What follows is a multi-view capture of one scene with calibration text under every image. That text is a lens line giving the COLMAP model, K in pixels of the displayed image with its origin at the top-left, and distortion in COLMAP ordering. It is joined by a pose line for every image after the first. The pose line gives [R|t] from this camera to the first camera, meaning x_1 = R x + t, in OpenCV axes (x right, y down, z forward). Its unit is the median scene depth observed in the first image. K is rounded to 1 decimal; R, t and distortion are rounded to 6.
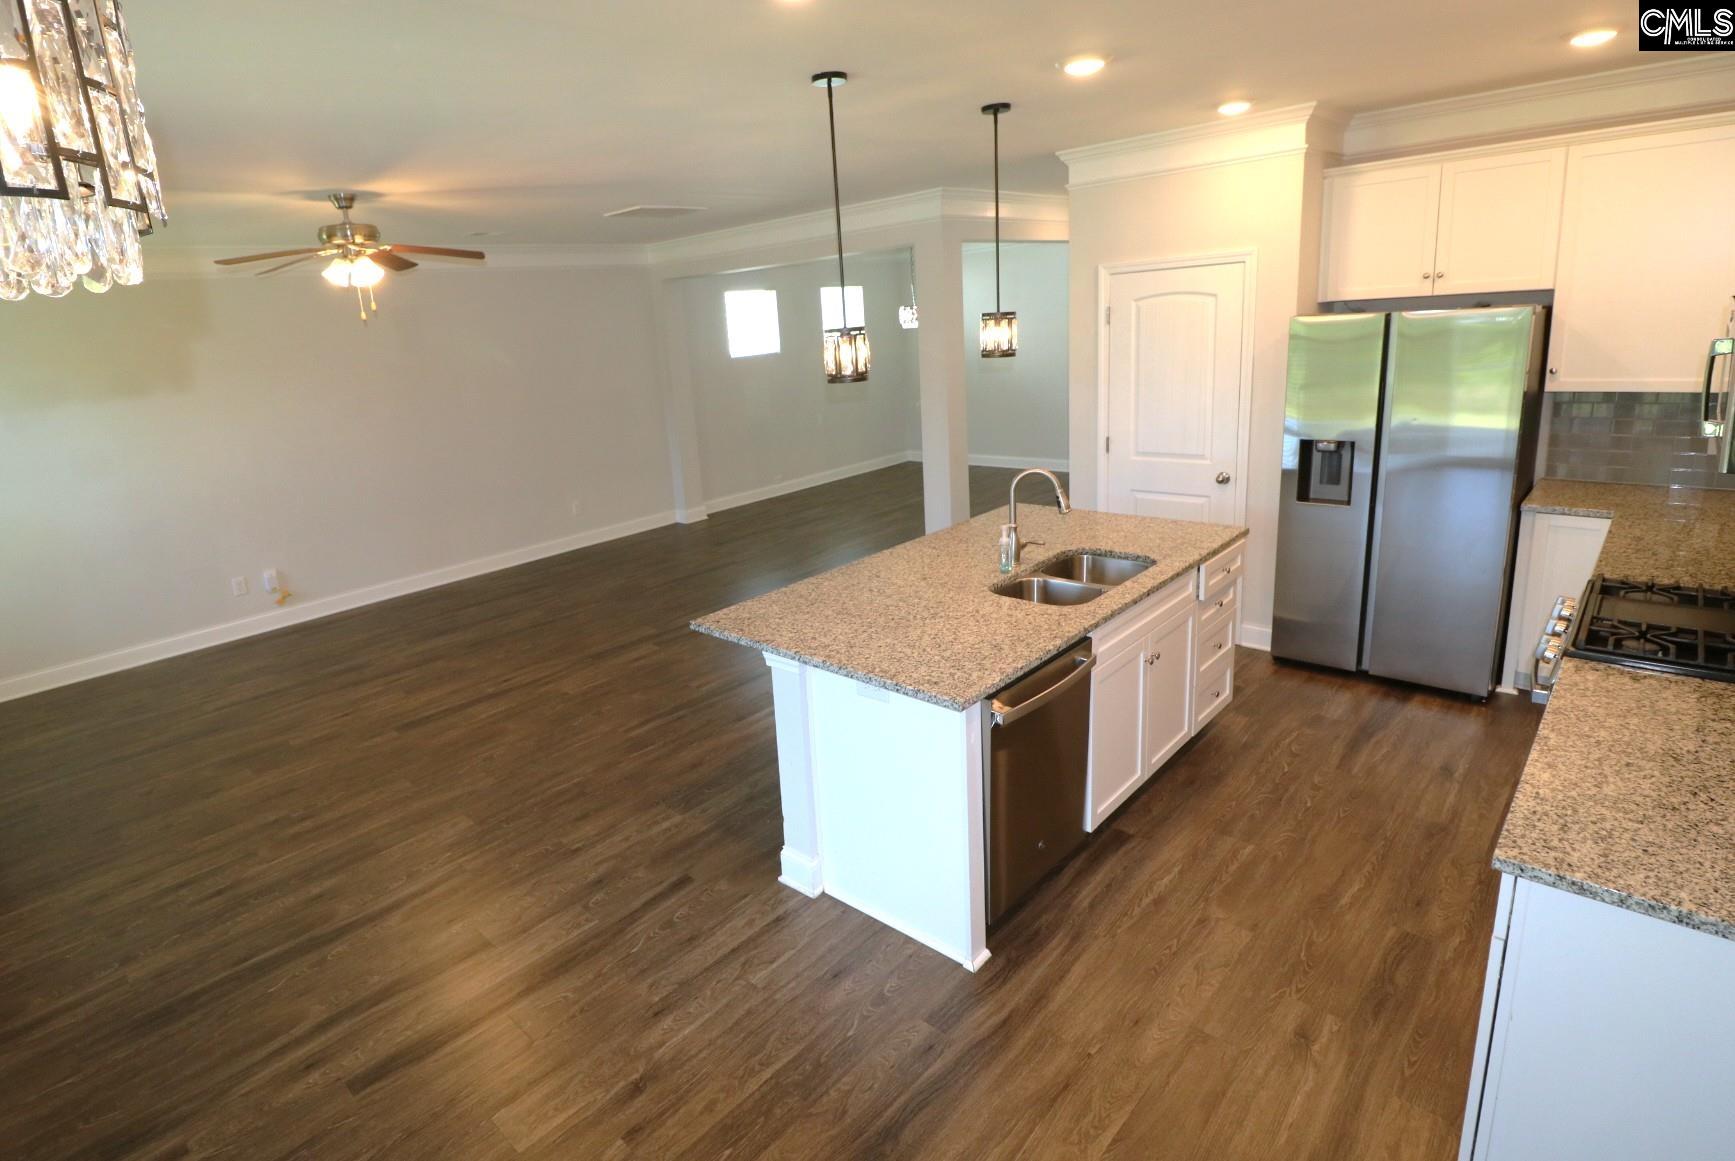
lens RADIAL K [[888.5, 0, 774.3], [0, 888.5, 524.7], [0, 0, 1]] dist [0.000711, -0.014637]
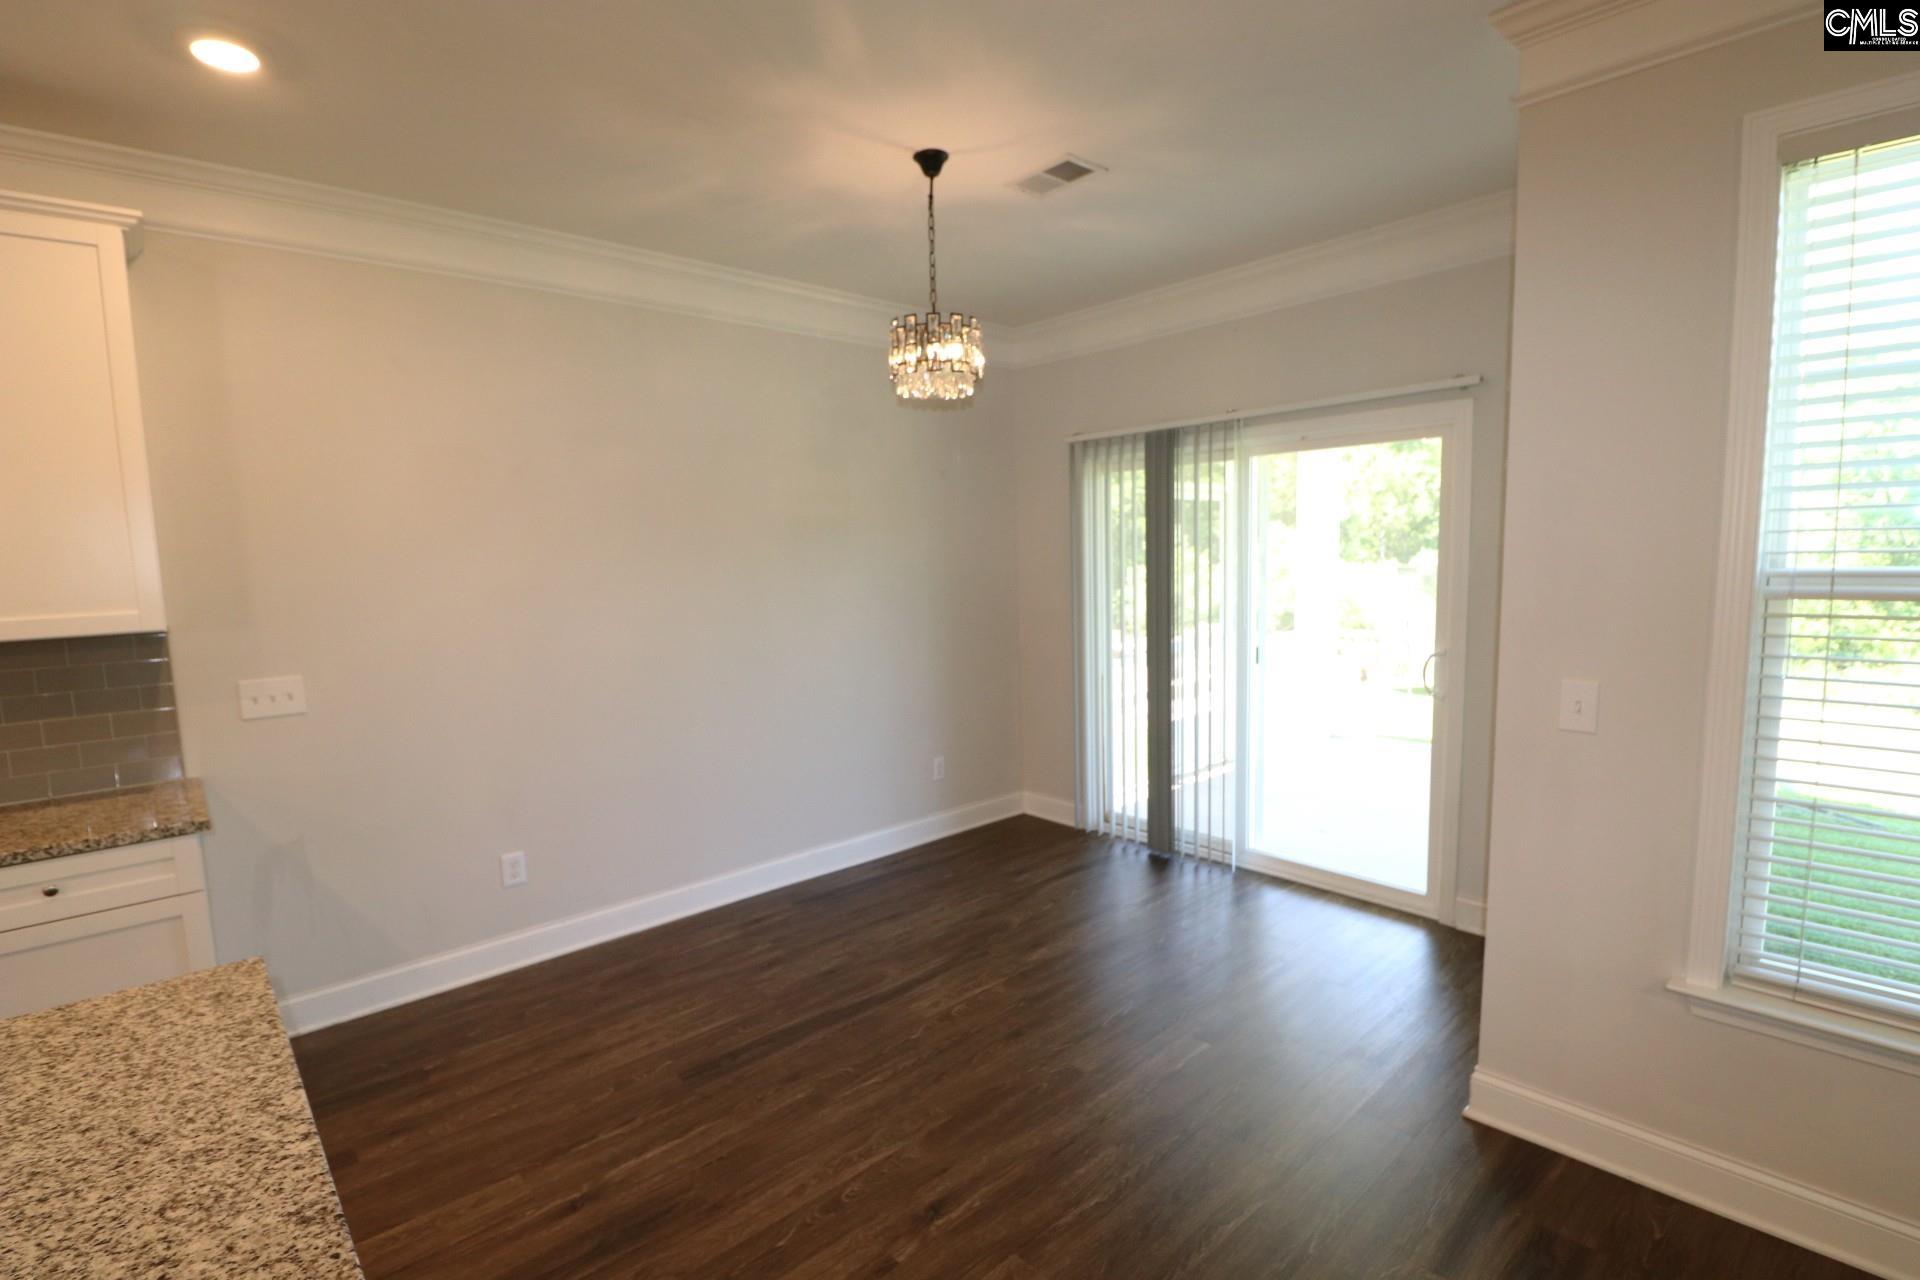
lens RADIAL K [[888.6, 0, 960.0], [0, 888.6, 640.0], [0, 0, 1]] dist [0.000929, -0.014419]
pose [[-0.993812, 0.100989, 0.046242, -0.227453], [0.110478, 0.941795, 0.317518, -0.101749], [-0.011485, 0.320662, -0.947124, 1.104904]]
